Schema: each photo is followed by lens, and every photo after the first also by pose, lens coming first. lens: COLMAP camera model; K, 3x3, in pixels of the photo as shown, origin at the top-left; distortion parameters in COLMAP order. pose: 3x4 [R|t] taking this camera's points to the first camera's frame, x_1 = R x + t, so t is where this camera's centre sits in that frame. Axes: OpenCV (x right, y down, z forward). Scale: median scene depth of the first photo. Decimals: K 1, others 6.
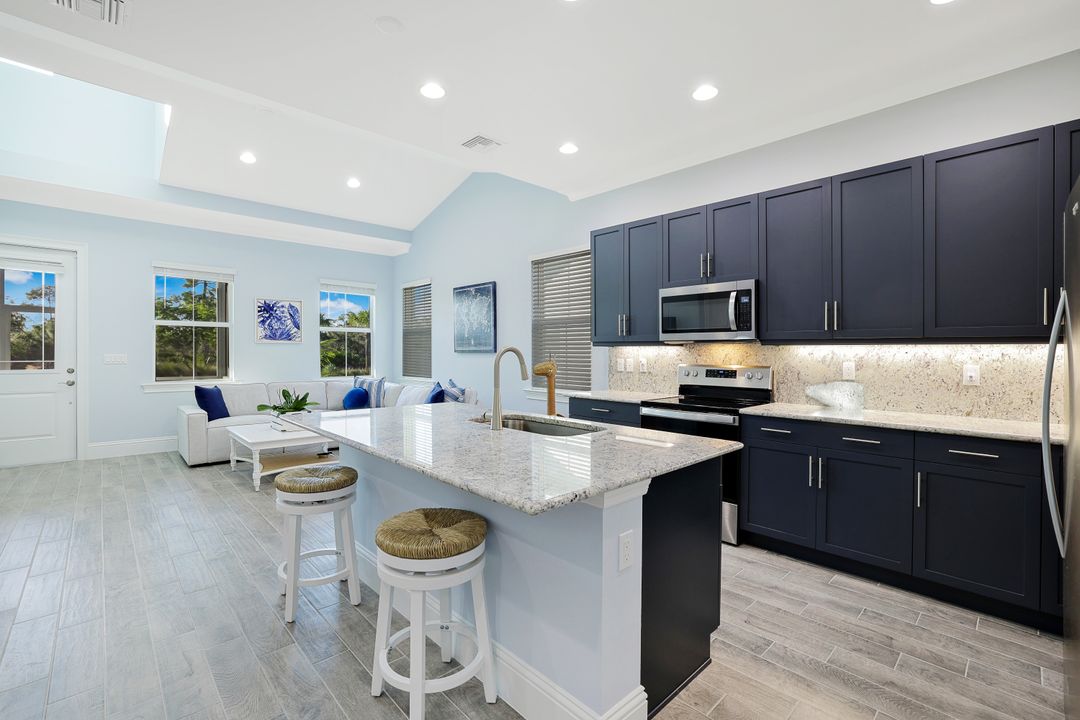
lens RADIAL K [[480.7, 0, 526.7], [0, 480.7, 352.1], [0, 0, 1]] dist [-0.030073, 0.005137]
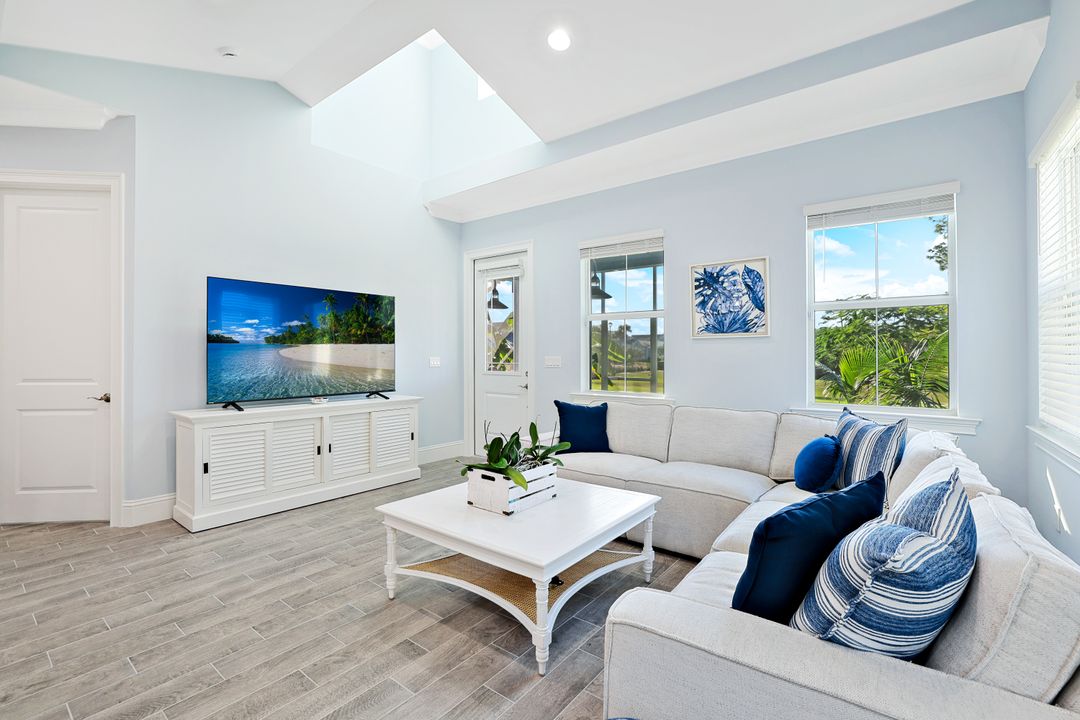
lens RADIAL K [[480.7, 0, 532.9], [0, 480.7, 358.1], [0, 0, 1]] dist [-0.030073, 0.005137]
pose [[0.168635, -0.000076, -0.985679, 0.028189], [0.000038, 1.000000, -0.000071, 0.011665], [0.985679, -0.000025, 0.168635, 1.217043]]
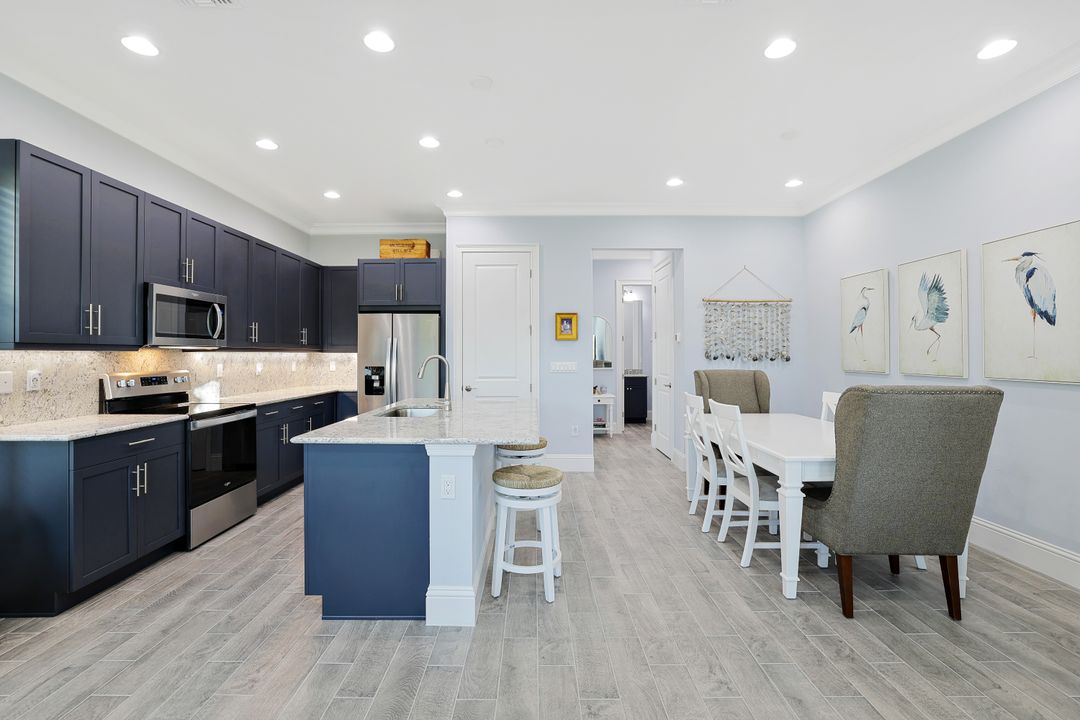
lens RADIAL K [[480.7, 0, 536.7], [0, 480.7, 358.7], [0, 0, 1]] dist [-0.030073, 0.005137]
pose [[-0.740642, -0.010180, 0.671822, -0.772530], [-0.001569, 0.999909, 0.013423, -0.012086], [-0.671898, 0.008888, -0.740591, 1.167676]]
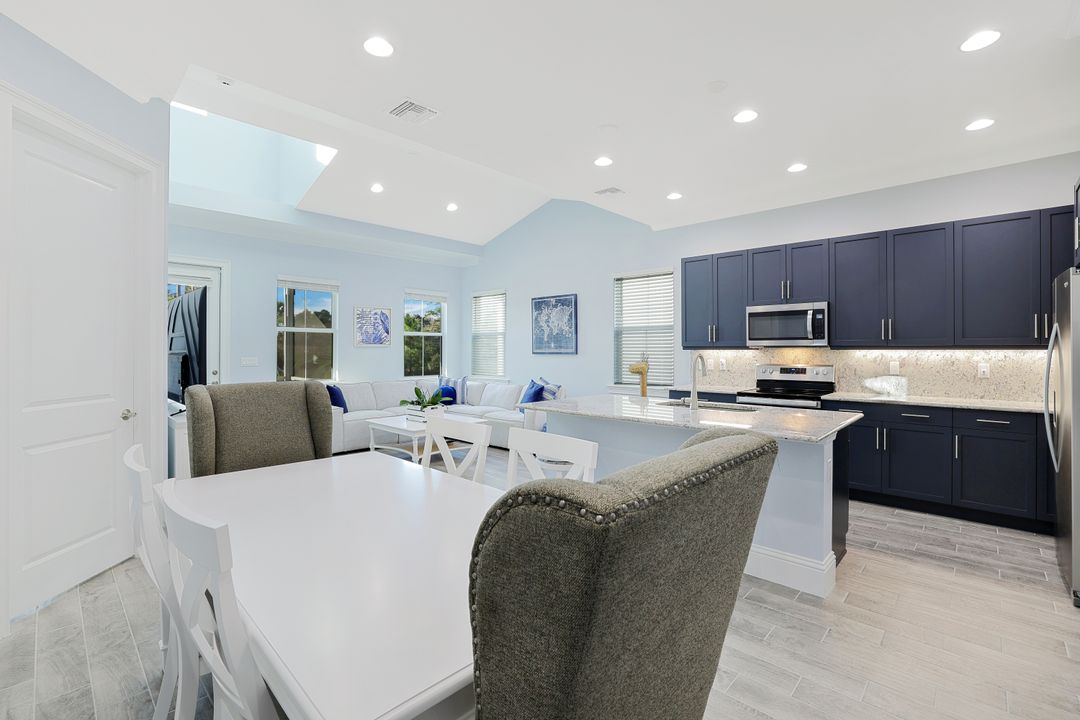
lens RADIAL K [[480.7, 0, 533.2], [0, 480.7, 349.8], [0, 0, 1]] dist [-0.030073, 0.005137]
pose [[0.998349, -0.004632, 0.057249, -0.379298], [0.004705, 0.999988, -0.001134, -0.014716], [-0.057243, 0.001401, 0.998359, -0.267045]]
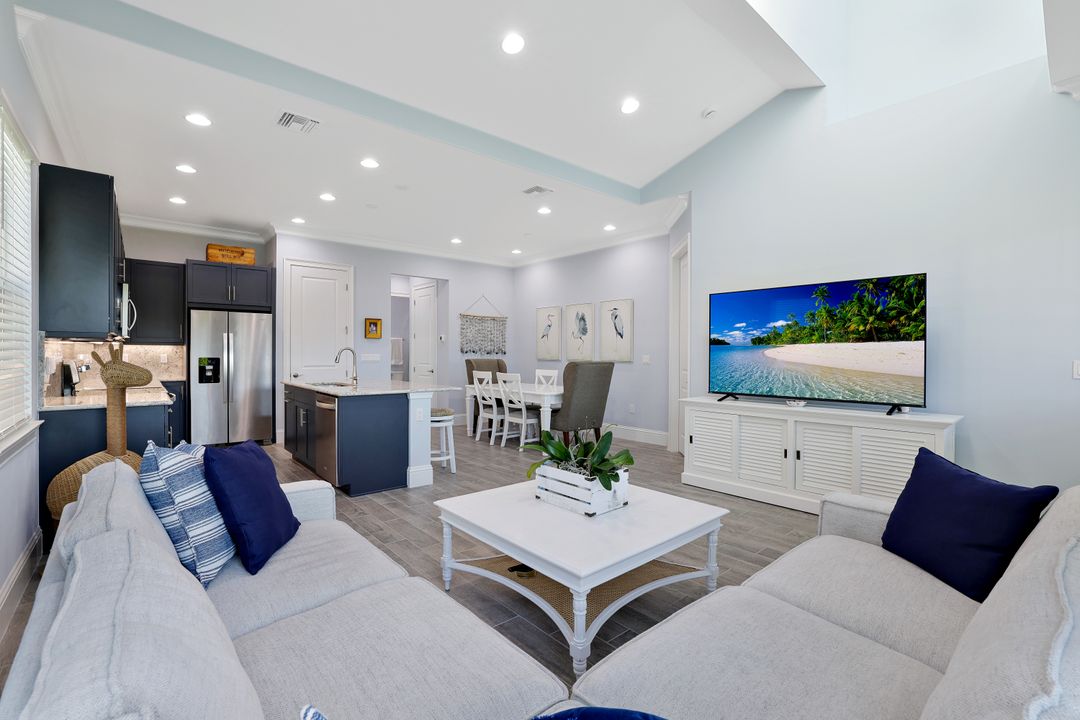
lens RADIAL K [[480.7, 0, 538.2], [0, 480.7, 363.8], [0, 0, 1]] dist [-0.030073, 0.005137]
pose [[-0.999559, -0.010442, 0.027786, -0.602812], [-0.009828, 0.999706, 0.022145, 0.005323], [-0.028009, 0.021862, -0.999369, 1.976642]]
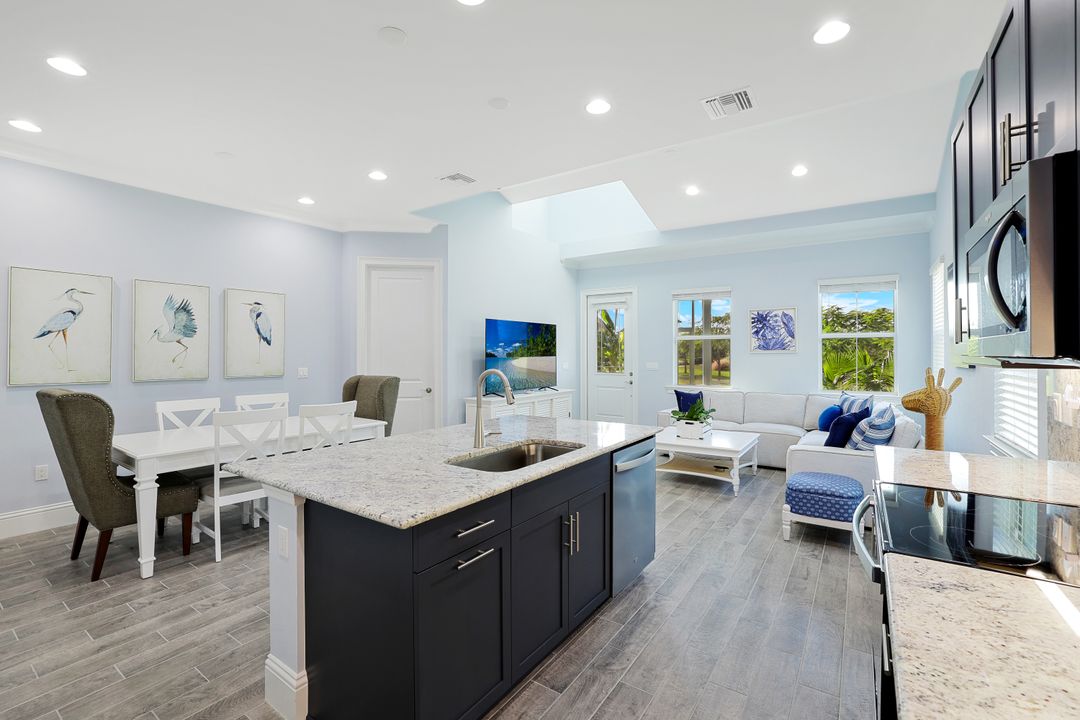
lens RADIAL K [[480.7, 0, 541.5], [0, 480.7, 359.9], [0, 0, 1]] dist [-0.030073, 0.005137]
pose [[0.237644, 0.003947, -0.971344, 0.612644], [0.002866, 0.999985, 0.004764, -0.018550], [0.971348, -0.003916, 0.237629, 0.535737]]
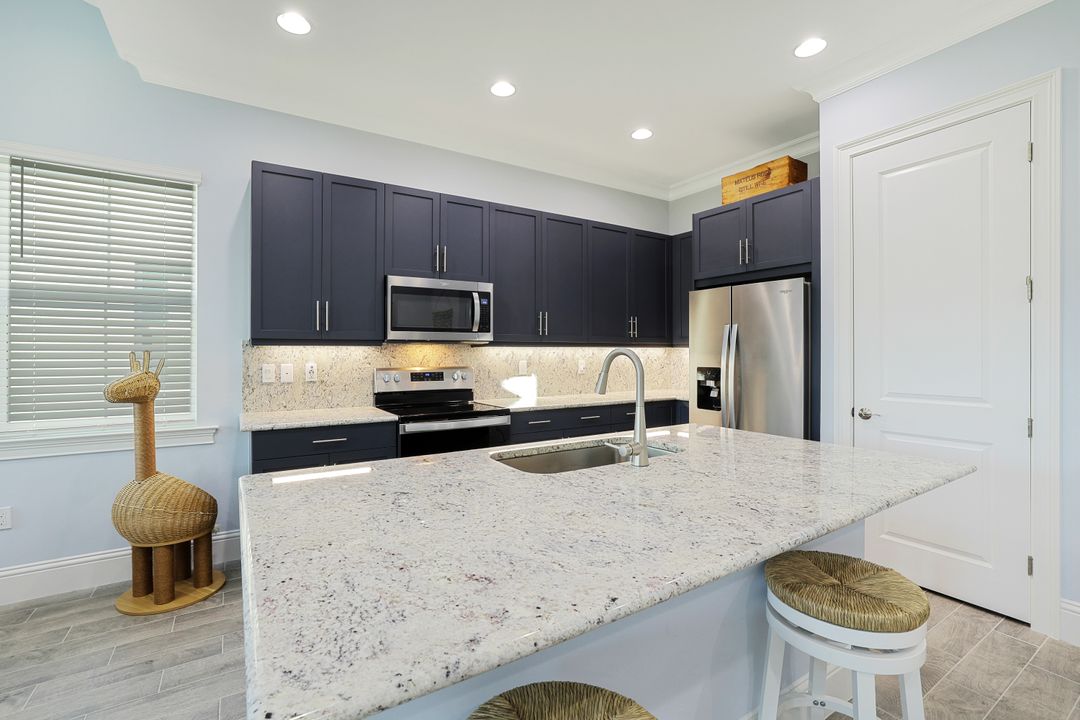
lens RADIAL K [[480.7, 0, 536.2], [0, 480.7, 355.6], [0, 0, 1]] dist [-0.030073, 0.005137]
pose [[0.174179, -0.010403, 0.984659, -0.472562], [0.004068, 0.999943, 0.009845, -0.003776], [-0.984706, 0.002291, 0.174212, 0.619348]]
